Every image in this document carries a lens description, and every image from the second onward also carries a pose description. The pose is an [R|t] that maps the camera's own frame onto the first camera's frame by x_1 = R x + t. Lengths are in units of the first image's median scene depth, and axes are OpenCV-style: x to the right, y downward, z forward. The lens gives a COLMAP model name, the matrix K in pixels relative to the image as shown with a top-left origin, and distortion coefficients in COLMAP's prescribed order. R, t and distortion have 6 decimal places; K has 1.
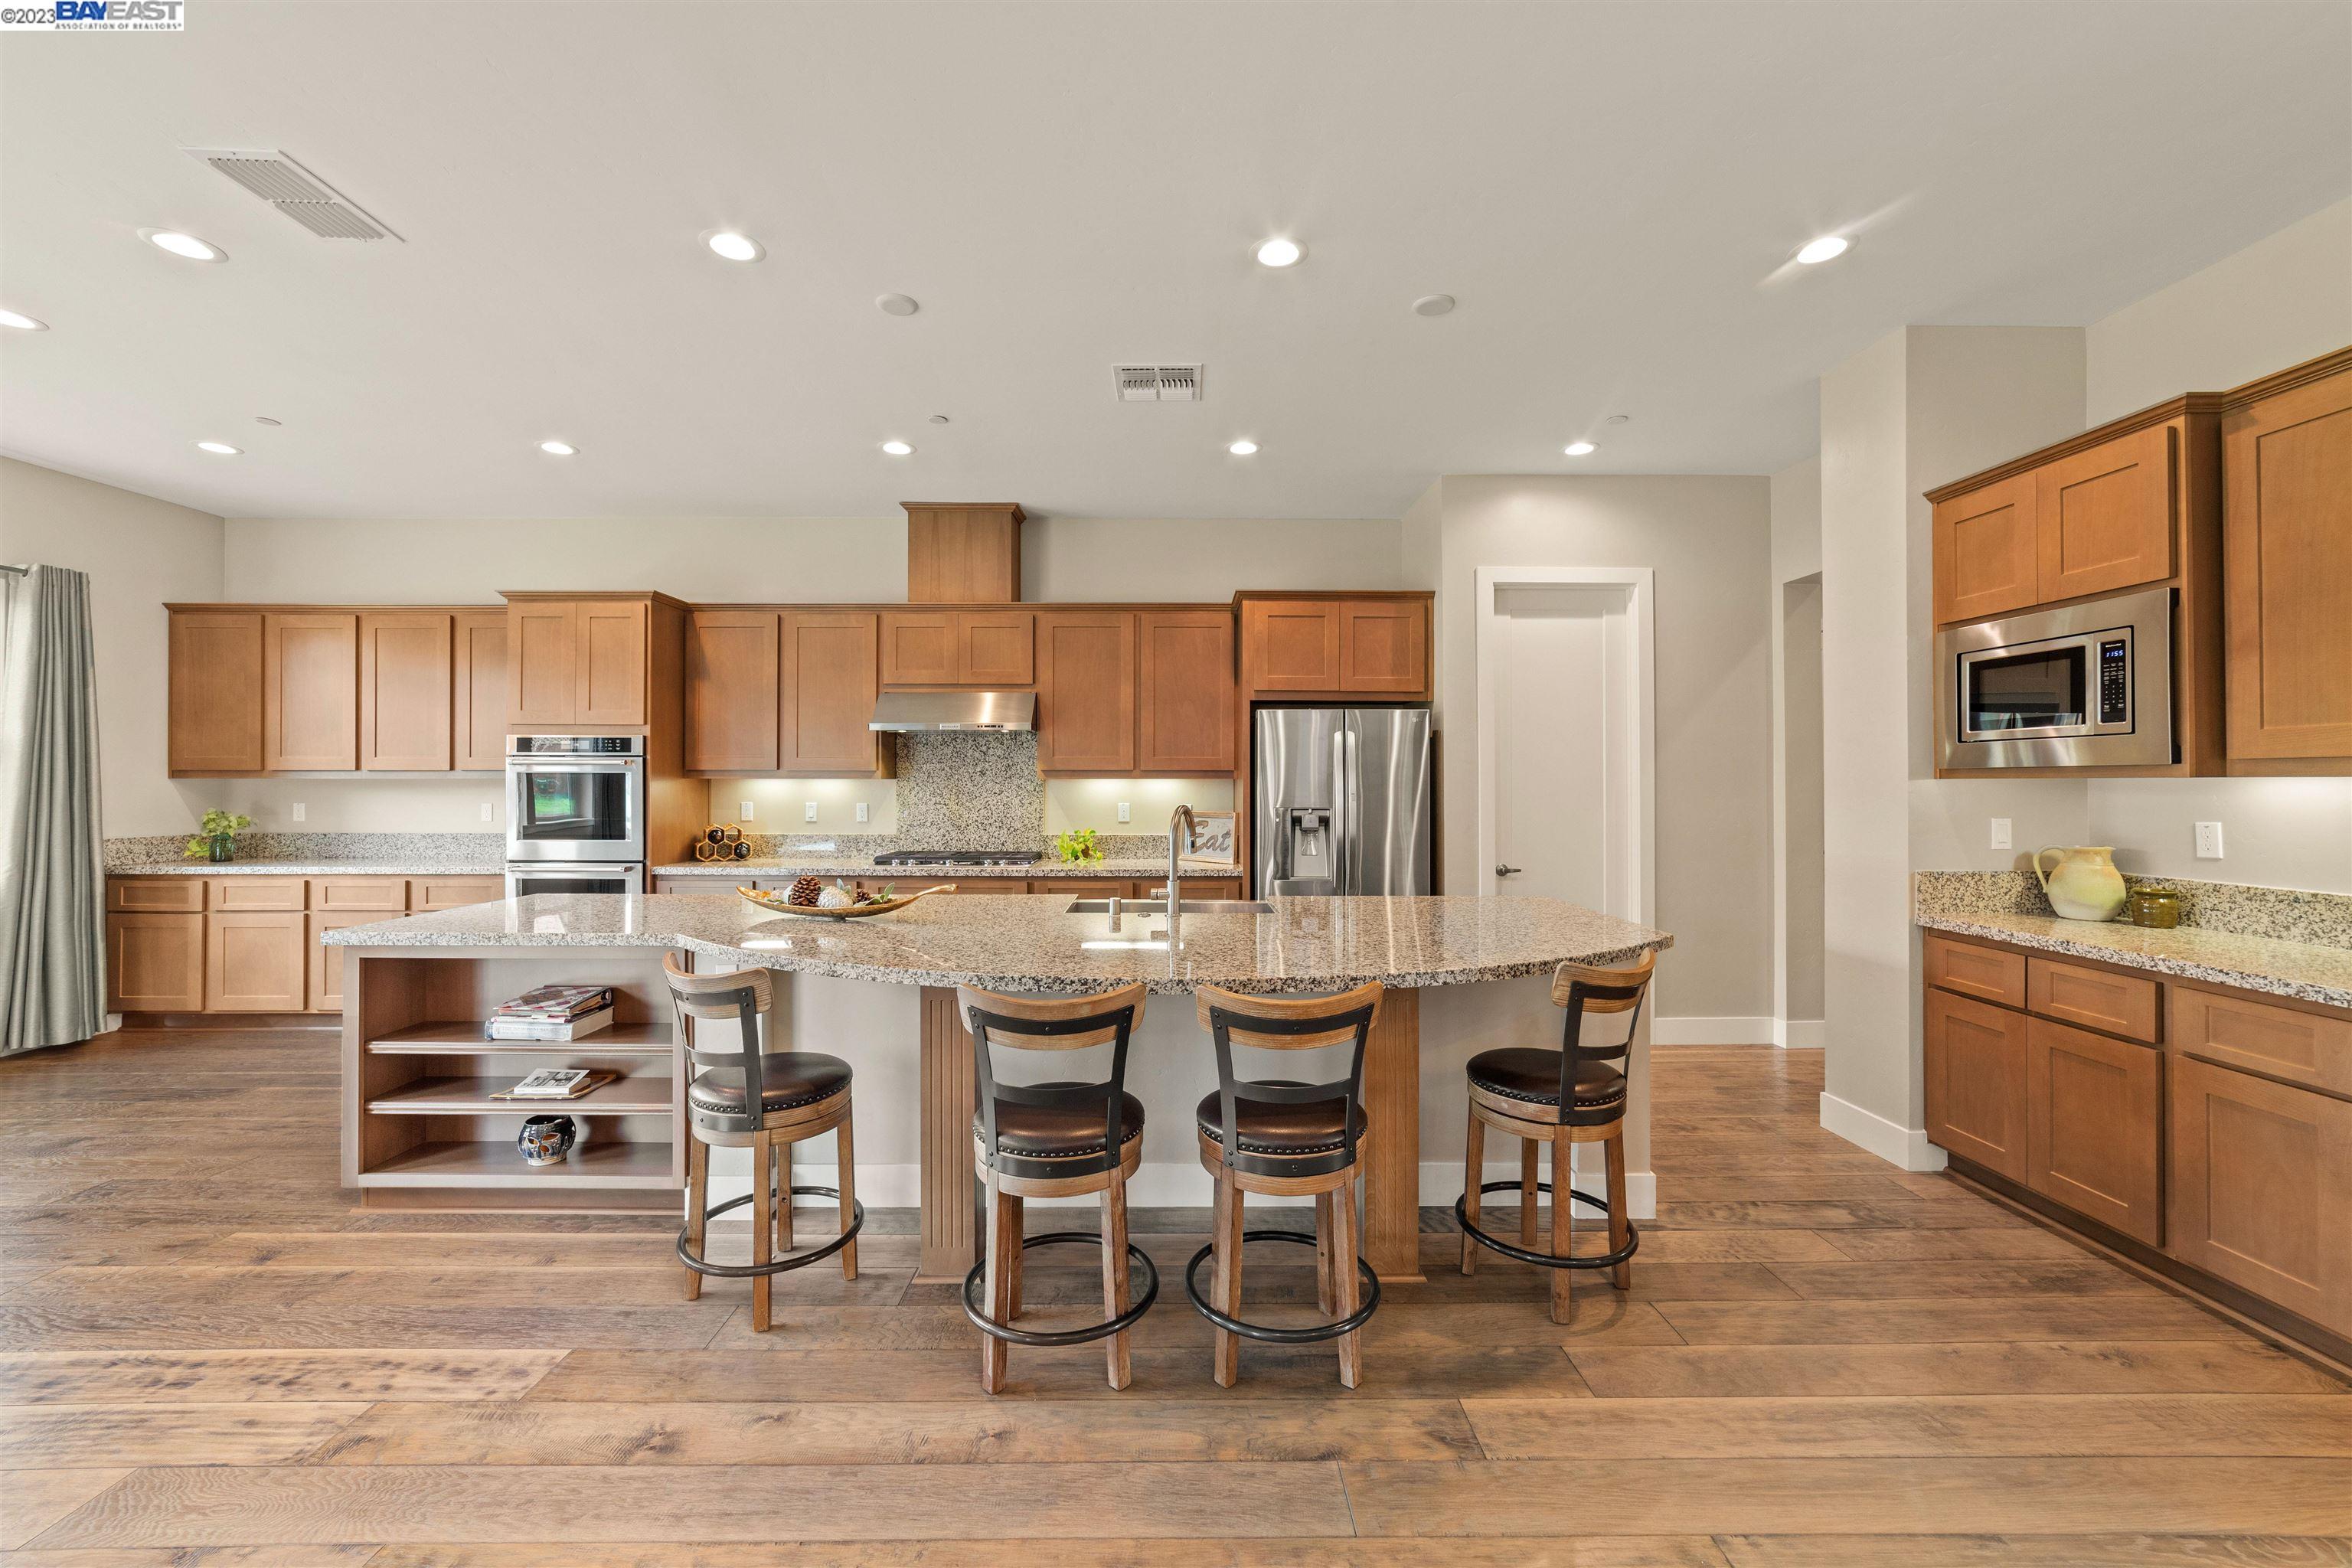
lens RADIAL K [[919.2, 0, 1174.4], [0, 919.2, 772.7], [0, 0, 1]] dist [-0.018163, 0.006868]
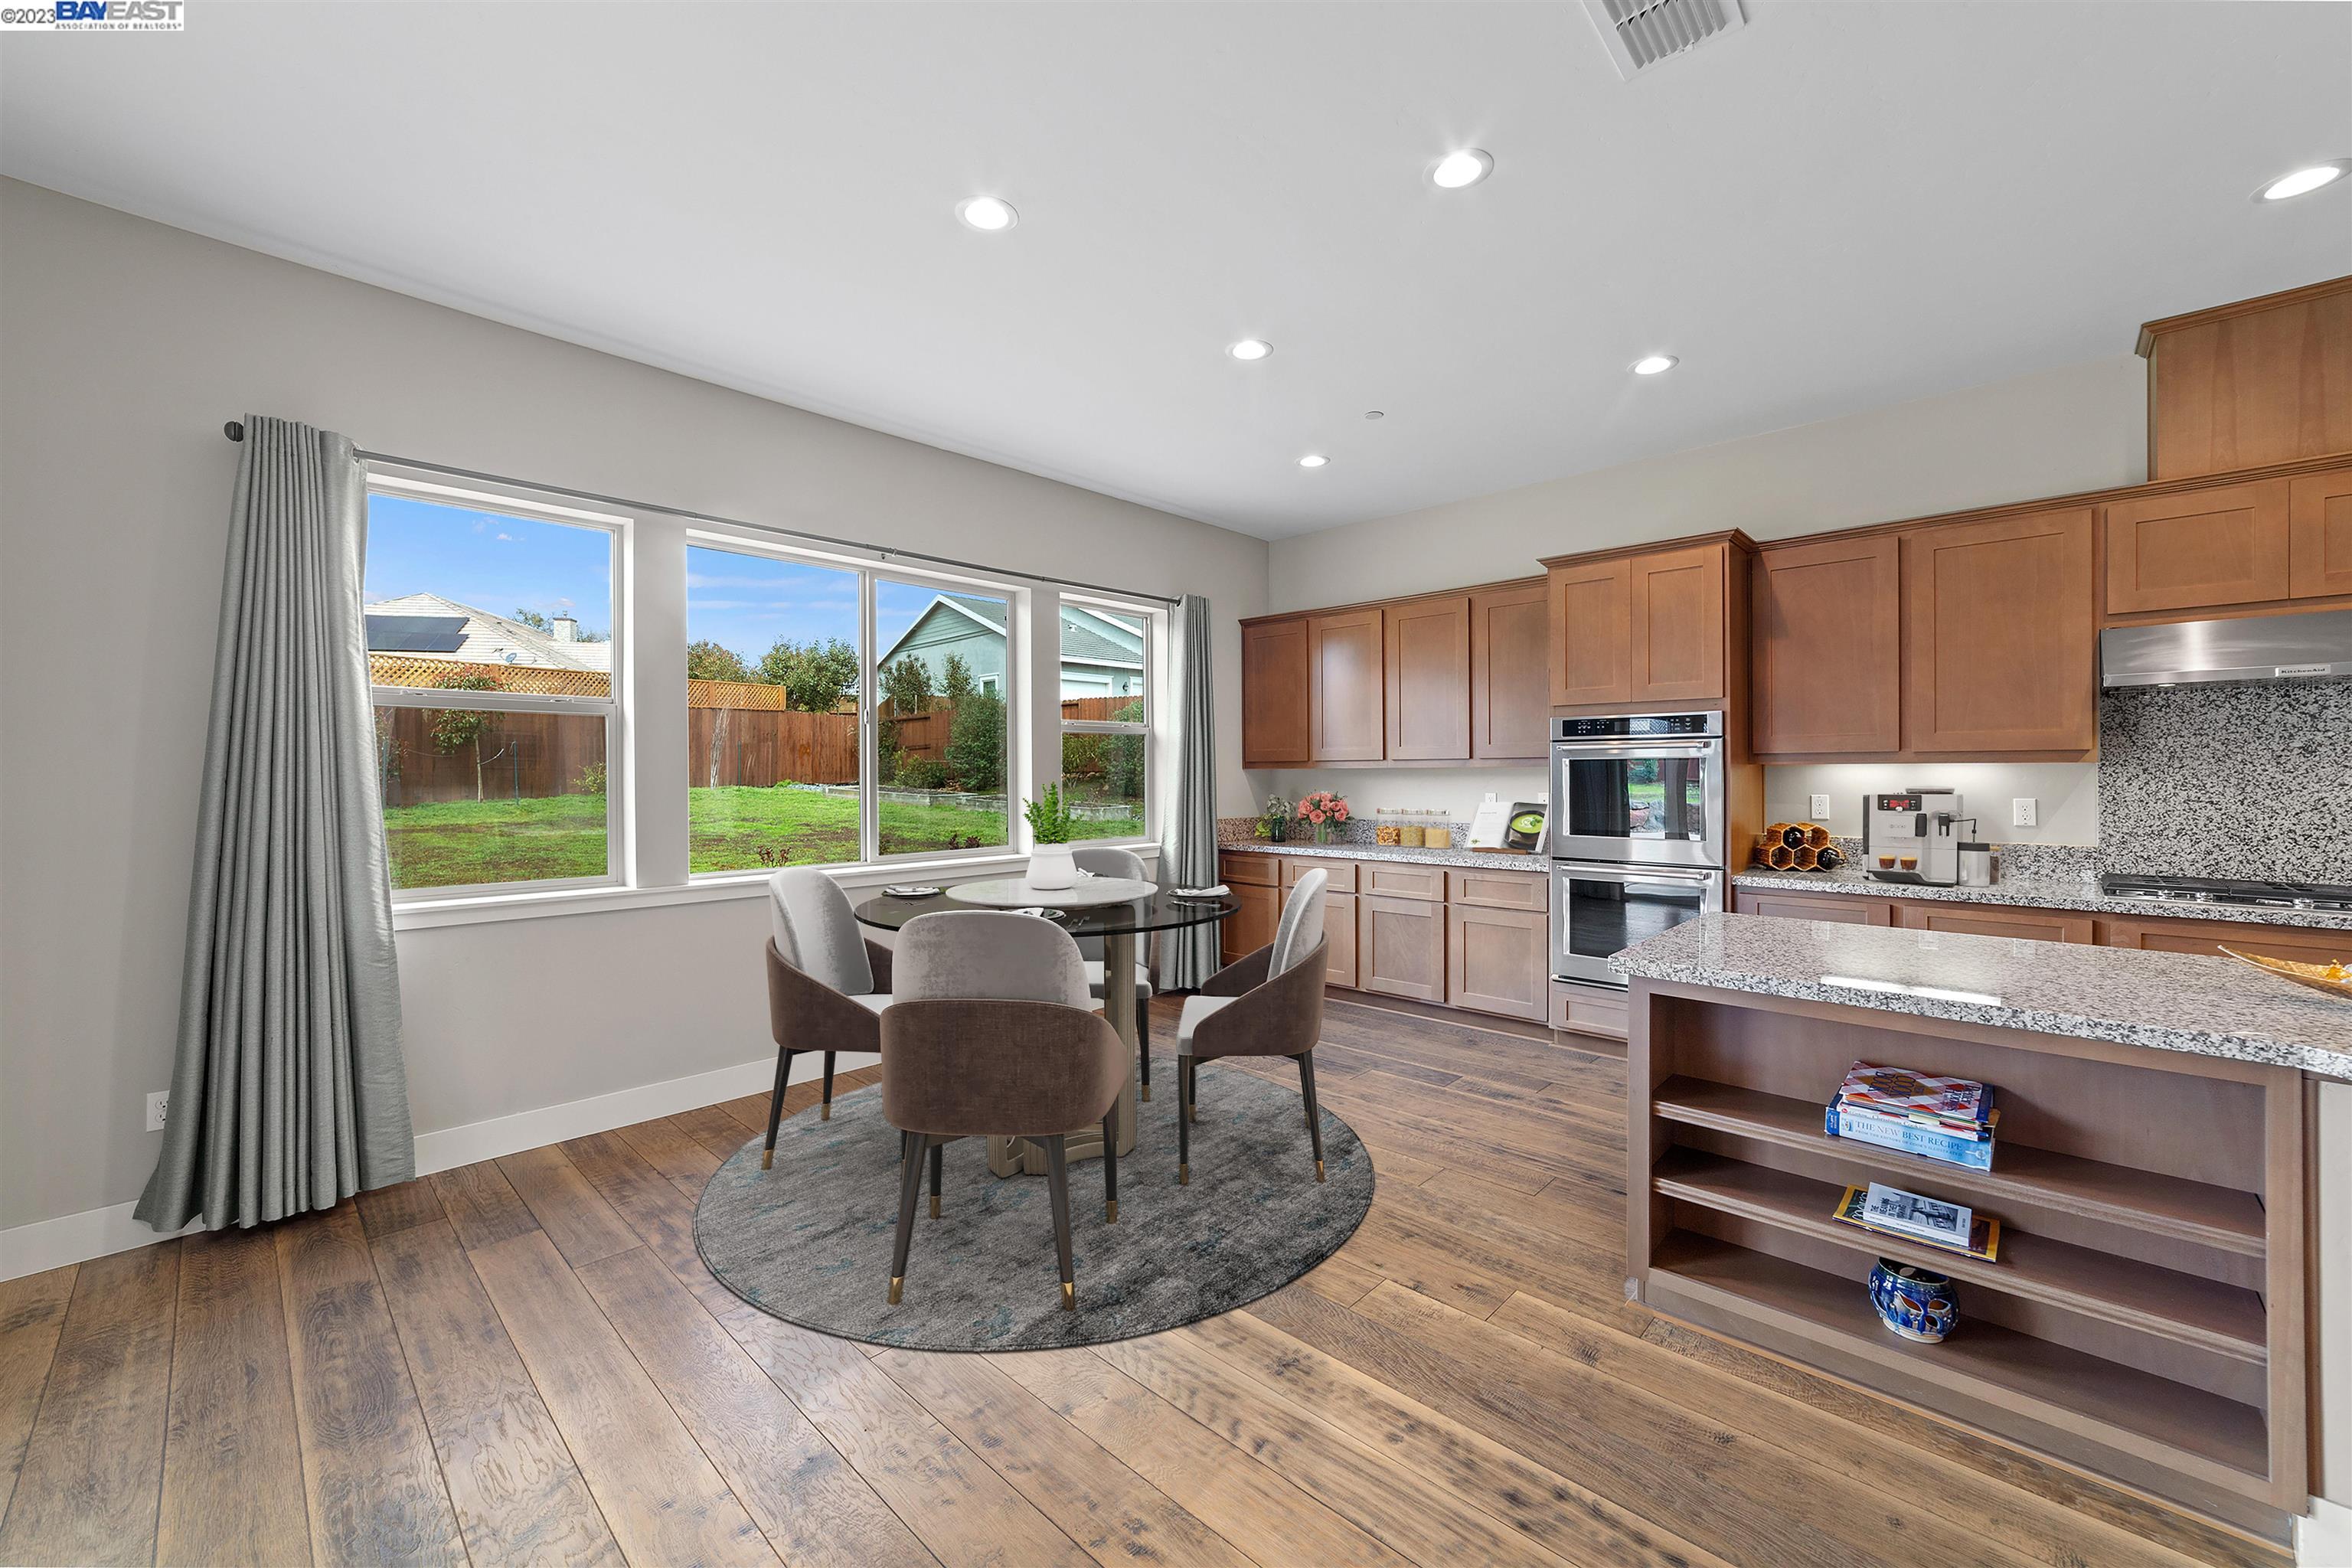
lens RADIAL K [[919.2, 0, 1171.3], [0, 919.2, 772.4], [0, 0, 1]] dist [-0.018163, 0.006868]
pose [[0.718803, -0.004241, -0.695201, -0.368445], [0.013432, 0.999879, 0.007788, 0.000241], [0.695084, -0.014936, 0.718773, 0.084205]]
